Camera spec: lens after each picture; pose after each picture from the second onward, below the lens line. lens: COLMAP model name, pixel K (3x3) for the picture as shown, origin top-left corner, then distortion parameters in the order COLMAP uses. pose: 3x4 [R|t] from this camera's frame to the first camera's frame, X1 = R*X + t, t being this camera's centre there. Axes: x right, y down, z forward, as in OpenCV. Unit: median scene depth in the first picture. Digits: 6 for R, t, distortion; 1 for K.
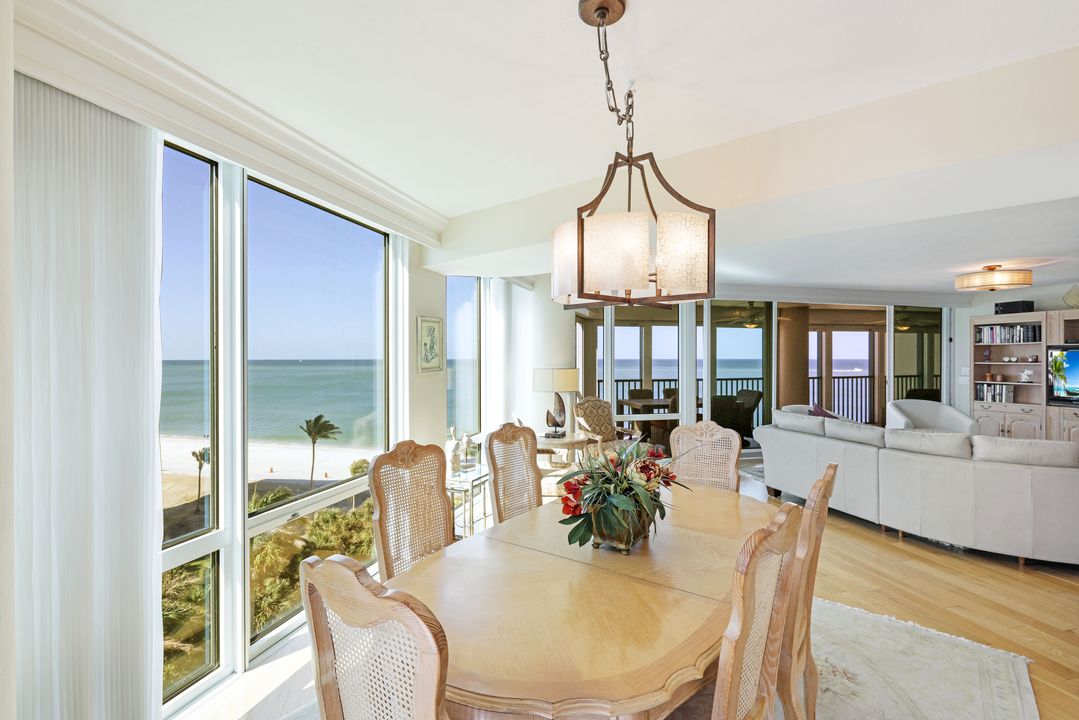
lens RADIAL K [[498.5, 0, 530.8], [0, 498.5, 361.6], [0, 0, 1]] dist [-0.002015, -0.000515]
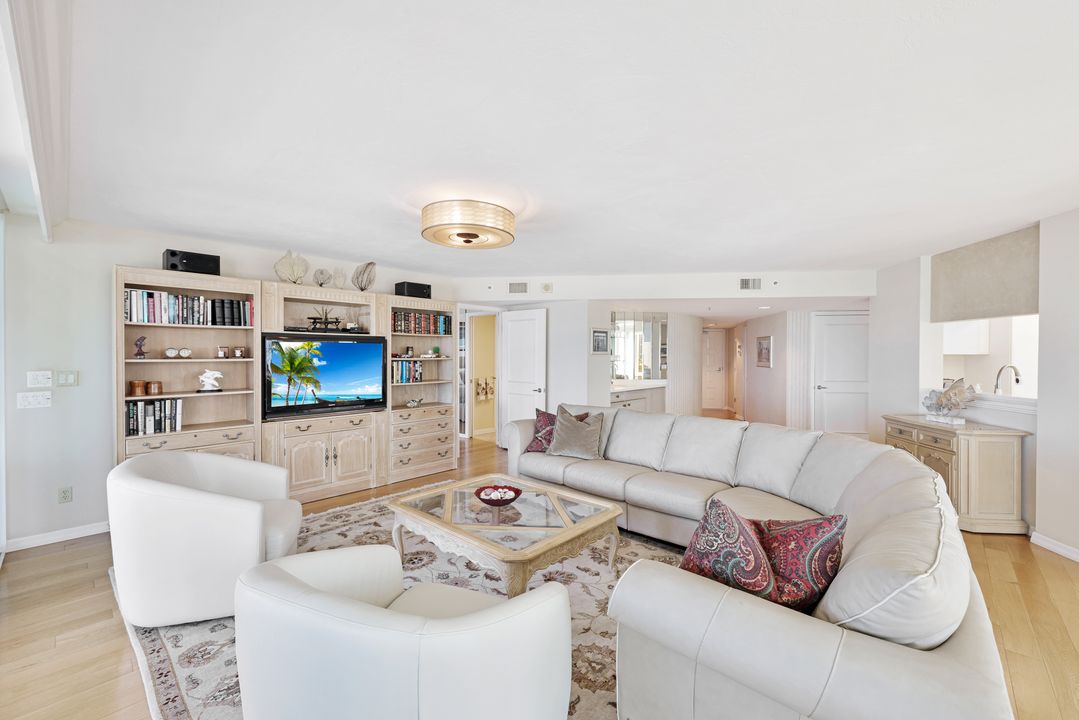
lens RADIAL K [[449.2, 0, 540.9], [0, 449.2, 355.6], [0, 0, 1]] dist [0.002378, -0.000013]
pose [[-0.561573, 0.000315, 0.827427, 0.312872], [0.007545, 0.999960, 0.004740, -0.001140], [-0.827393, 0.008905, -0.561554, 0.969695]]
